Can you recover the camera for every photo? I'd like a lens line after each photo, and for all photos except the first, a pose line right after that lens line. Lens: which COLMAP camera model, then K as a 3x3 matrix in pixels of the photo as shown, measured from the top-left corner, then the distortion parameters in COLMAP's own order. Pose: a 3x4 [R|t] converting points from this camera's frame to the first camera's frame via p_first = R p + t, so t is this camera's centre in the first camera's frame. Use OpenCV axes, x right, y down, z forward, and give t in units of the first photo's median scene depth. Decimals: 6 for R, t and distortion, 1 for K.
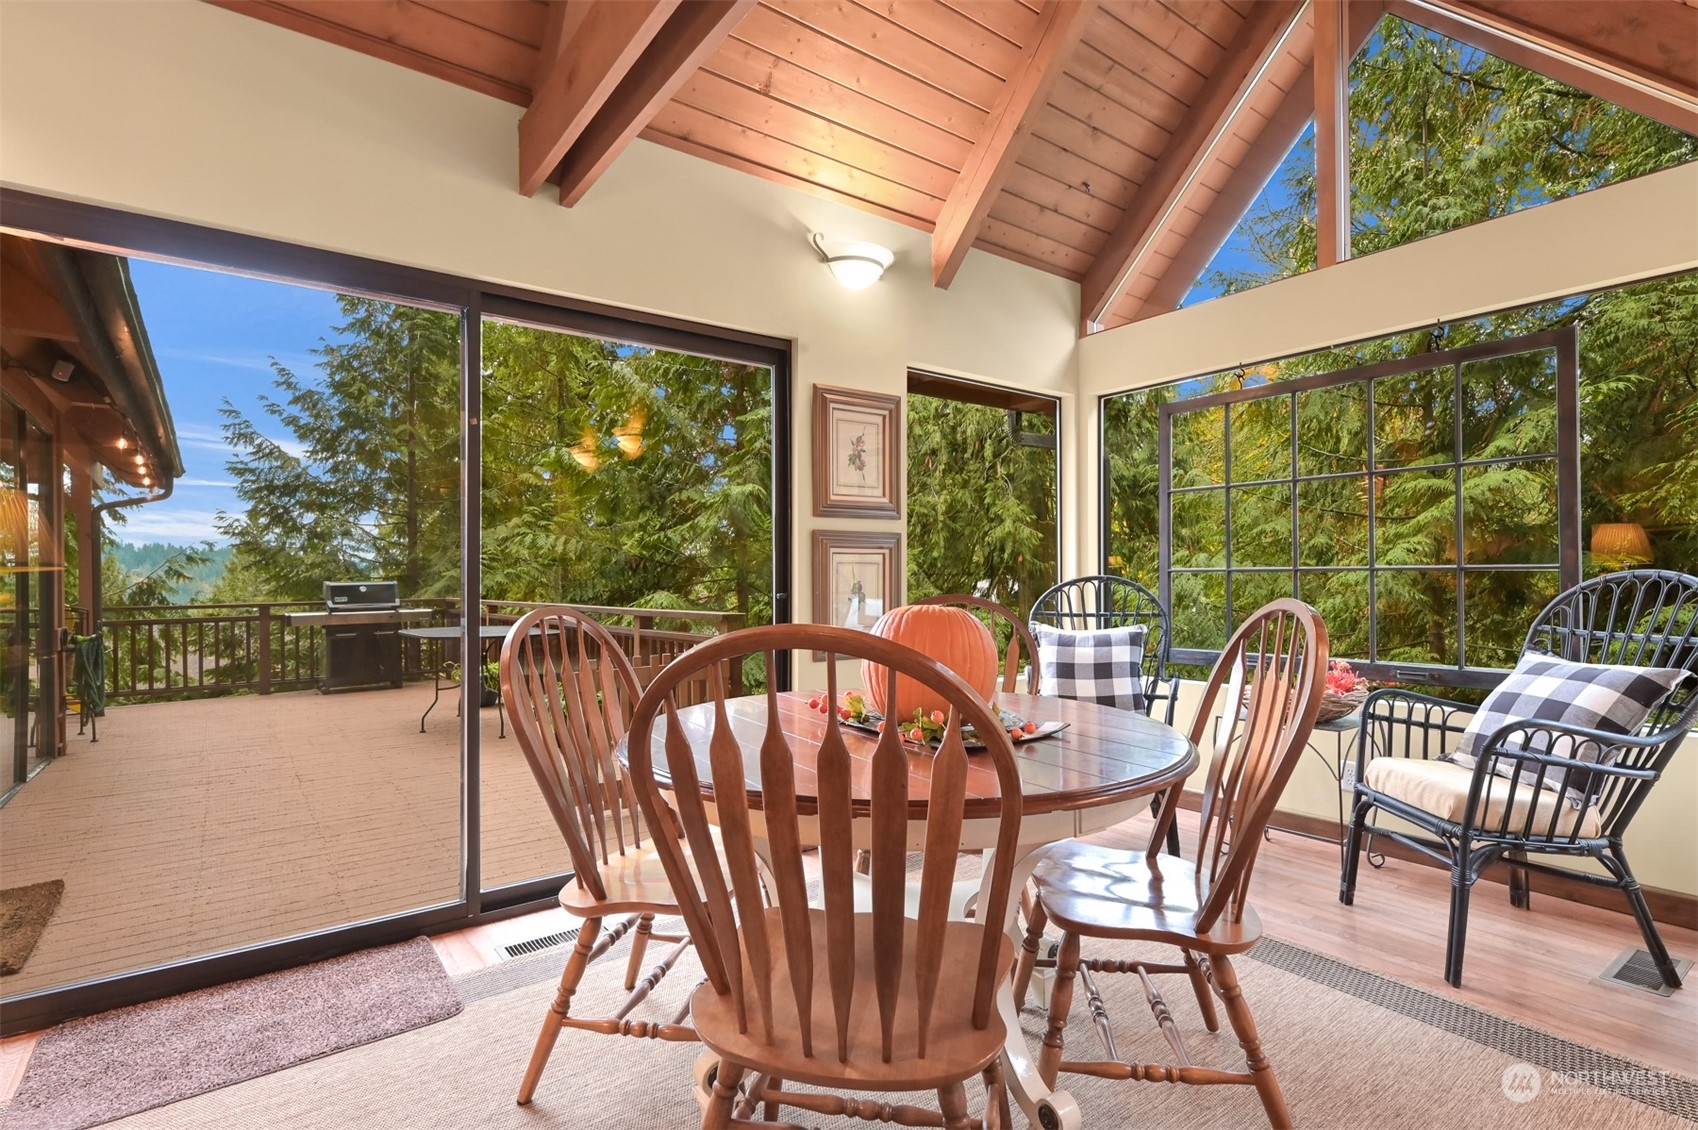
lens RADIAL K [[831.9, 0, 849.0], [0, 831.9, 565.0], [0, 0, 1]] dist [0.015901, 0.000237]
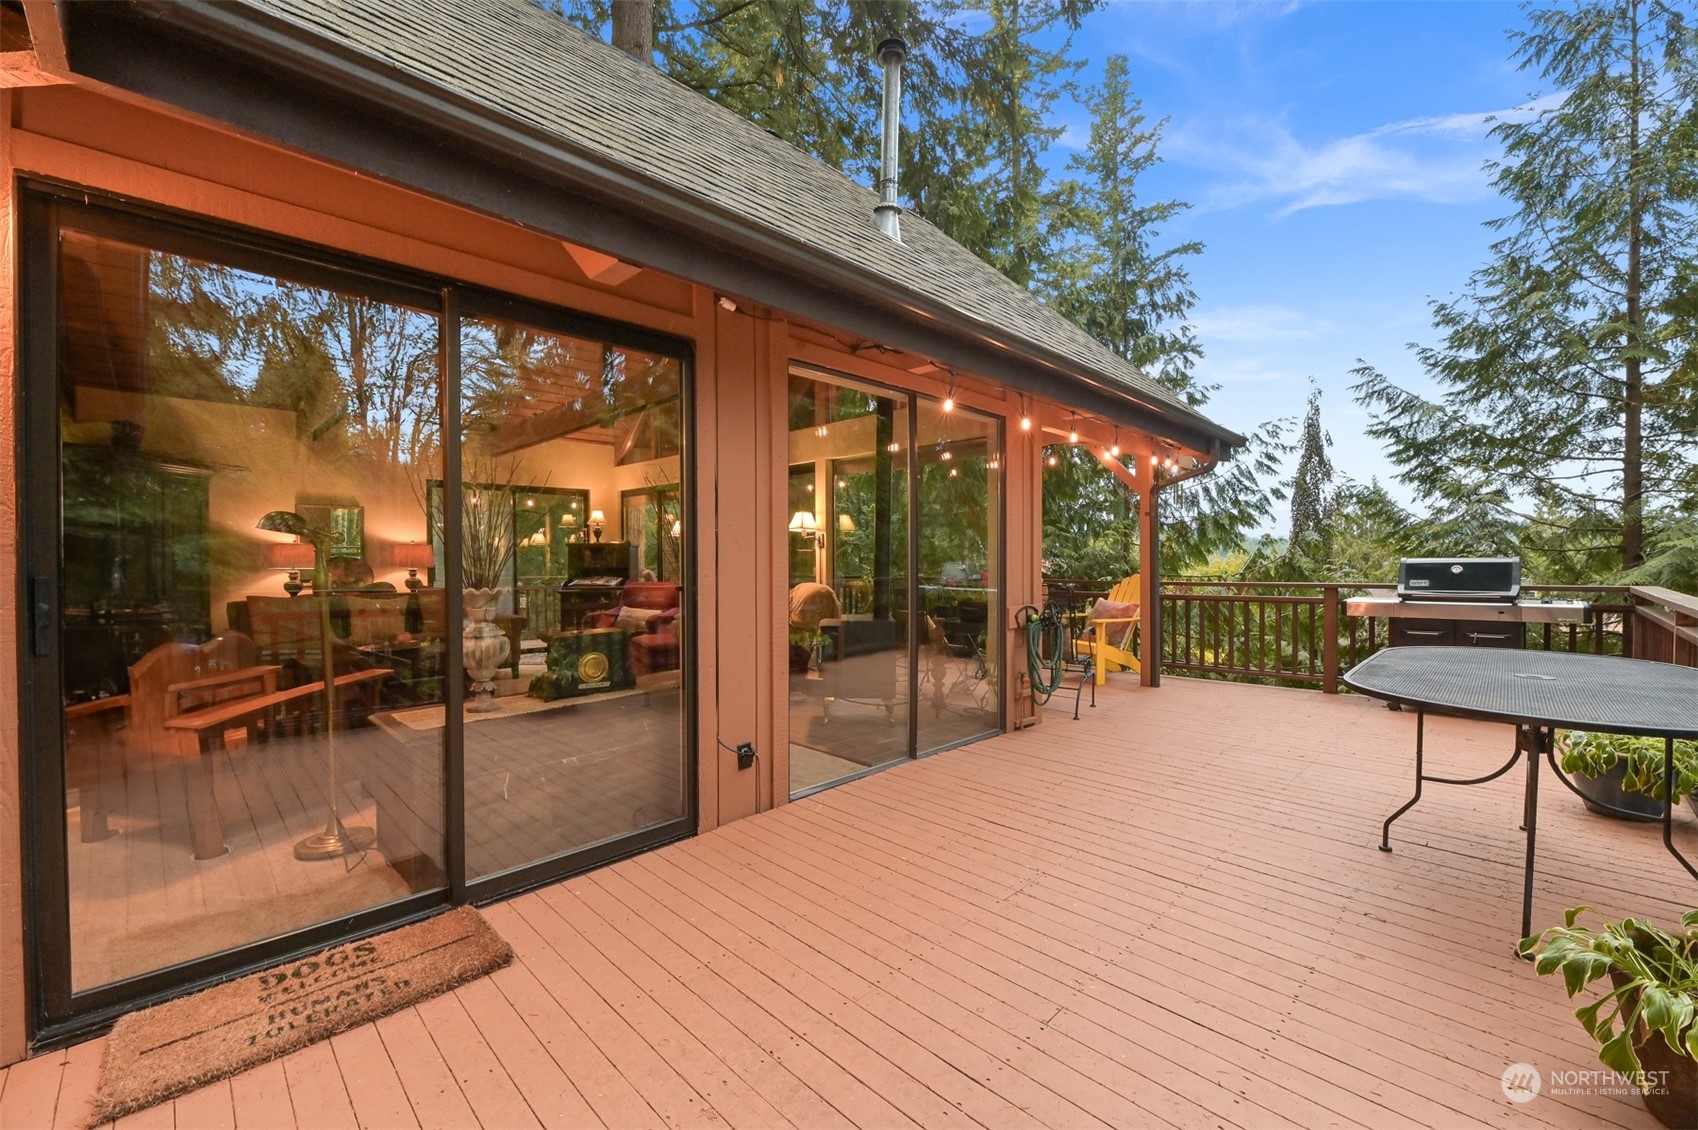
lens RADIAL K [[690.2, 0, 859.7], [0, 690.2, 568.3], [0, 0, 1]] dist [-0.001920, -0.000477]
pose [[0.150504, 0.023105, -0.988339, -0.071585], [0.022569, 0.999386, 0.026800, 0.001307], [0.988352, -0.026339, 0.149891, 0.329462]]
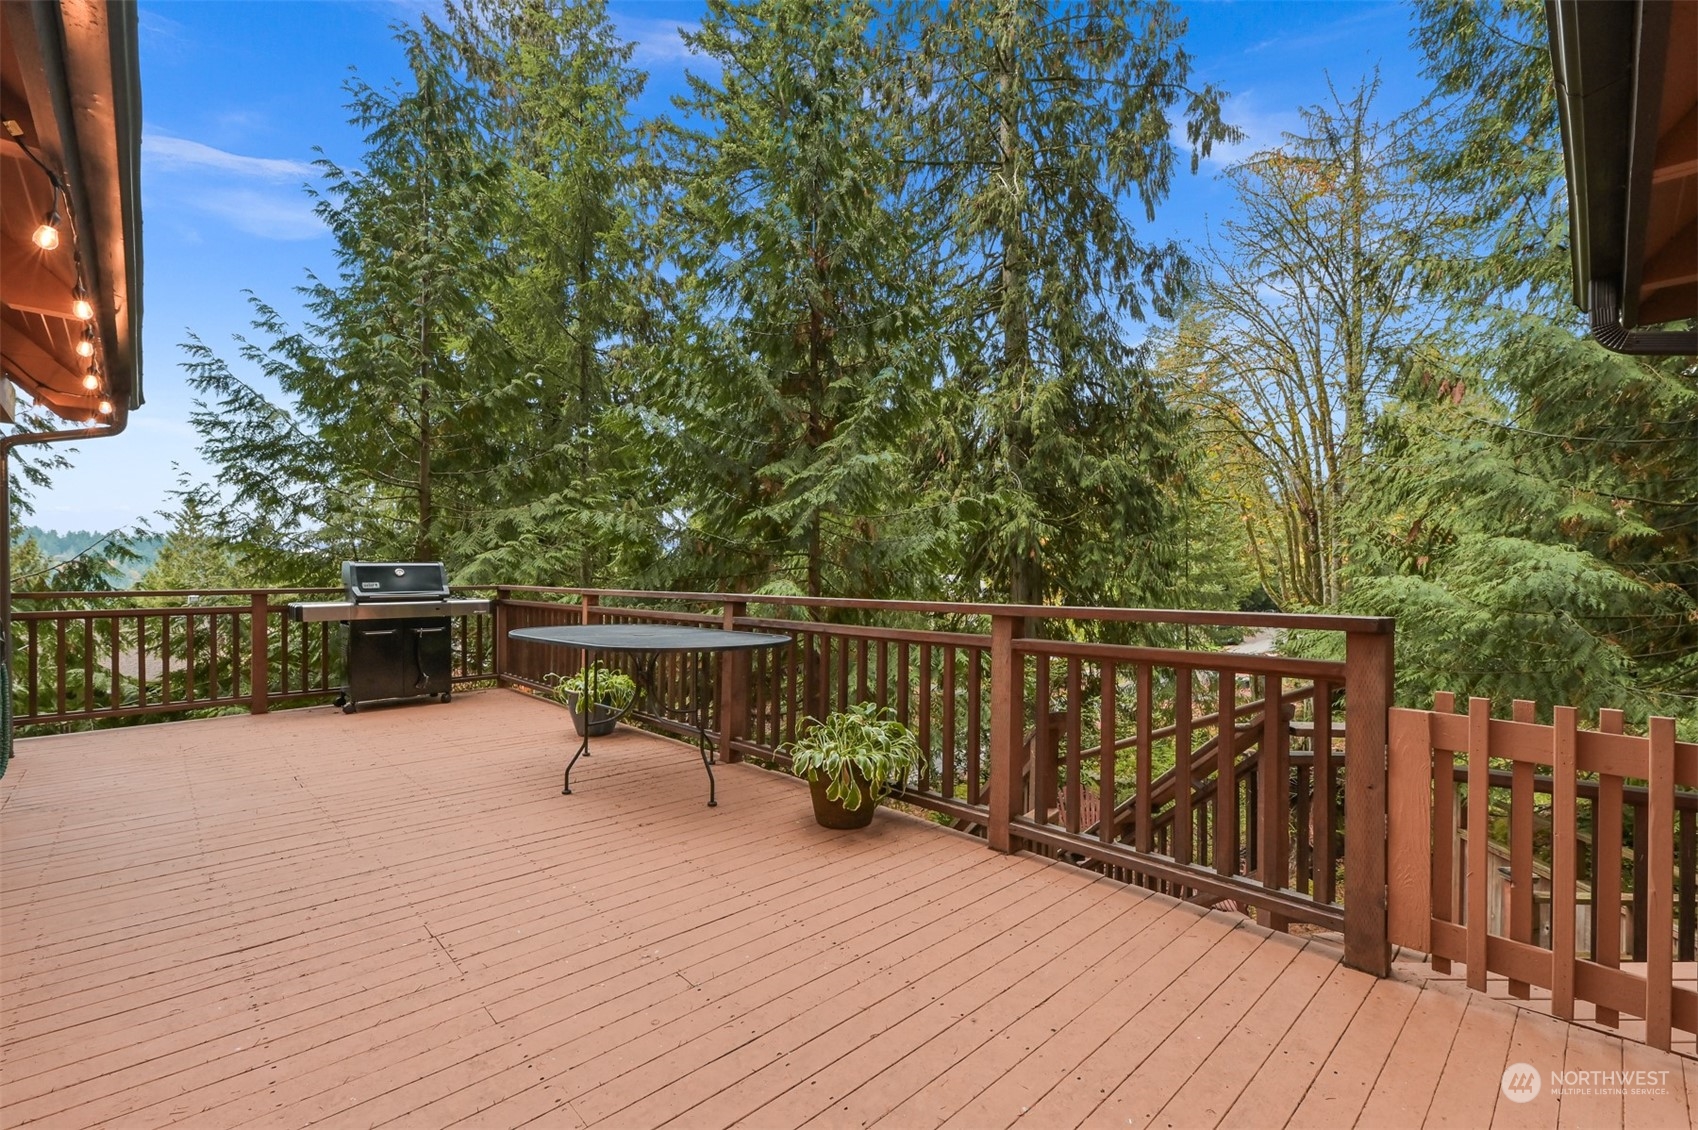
lens RADIAL K [[728.2, 0, 860.4], [0, 728.2, 566.5], [0, 0, 1]] dist [0.000230, -0.000491]
pose [[0.991422, 0.013567, 0.129991, -0.195762], [-0.014388, 0.999882, 0.005377, 0.010977], [-0.129903, -0.007201, 0.991501, 0.226790]]
